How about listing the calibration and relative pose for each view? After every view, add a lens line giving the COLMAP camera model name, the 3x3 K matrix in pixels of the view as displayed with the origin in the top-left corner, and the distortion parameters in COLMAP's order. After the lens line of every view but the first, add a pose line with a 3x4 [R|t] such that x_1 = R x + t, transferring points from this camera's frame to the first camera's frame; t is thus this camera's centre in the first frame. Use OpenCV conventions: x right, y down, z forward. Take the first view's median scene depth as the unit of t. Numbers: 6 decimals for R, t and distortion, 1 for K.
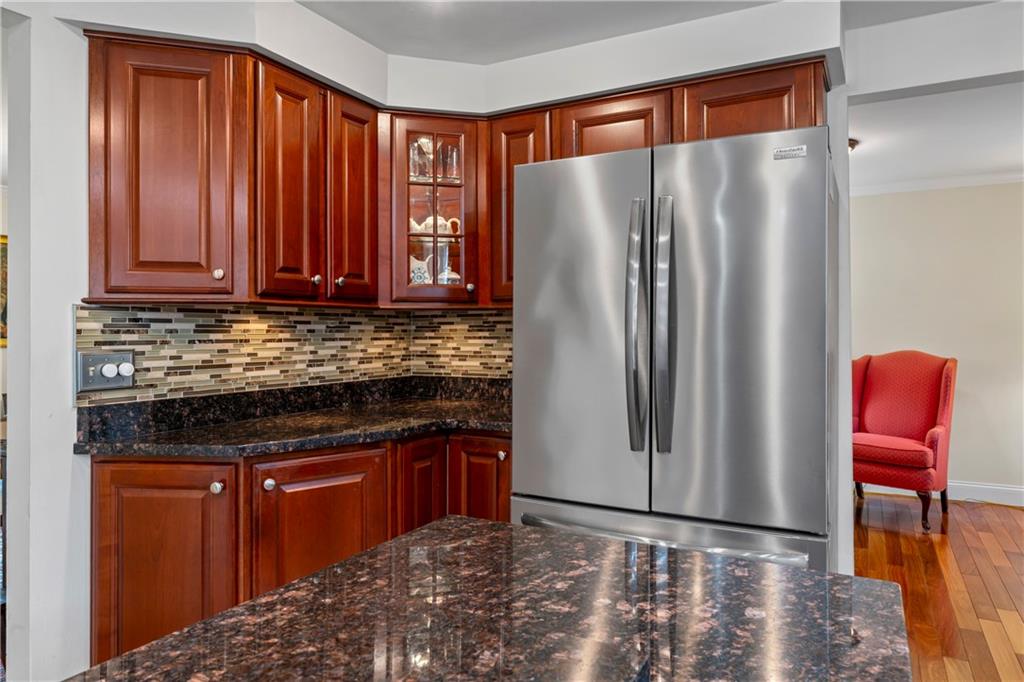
lens RADIAL K [[682.6, 0, 511.0], [0, 682.6, 340.8], [0, 0, 1]] dist [0.006347, -0.002170]
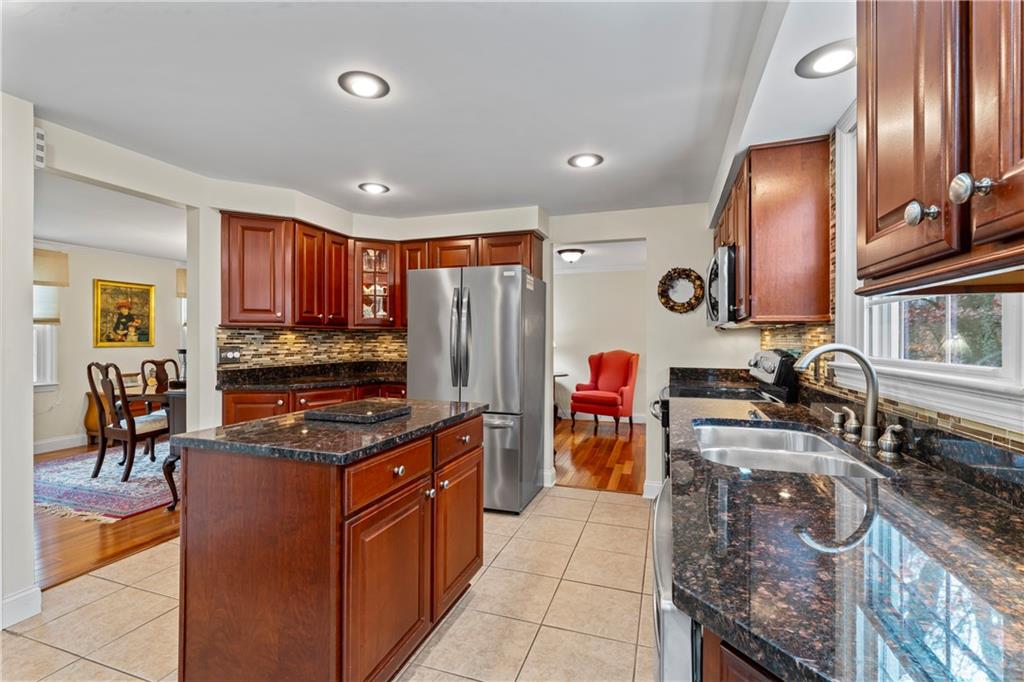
lens RADIAL K [[466.0, 0, 513.4], [0, 466.0, 345.5], [0, 0, 1]] dist [-0.002161, 0.000190]
pose [[0.986868, 0.004622, 0.161460, 0.089997], [-0.004598, 0.999989, -0.000520, 0.005085], [-0.161461, -0.000230, 0.986879, -0.571538]]
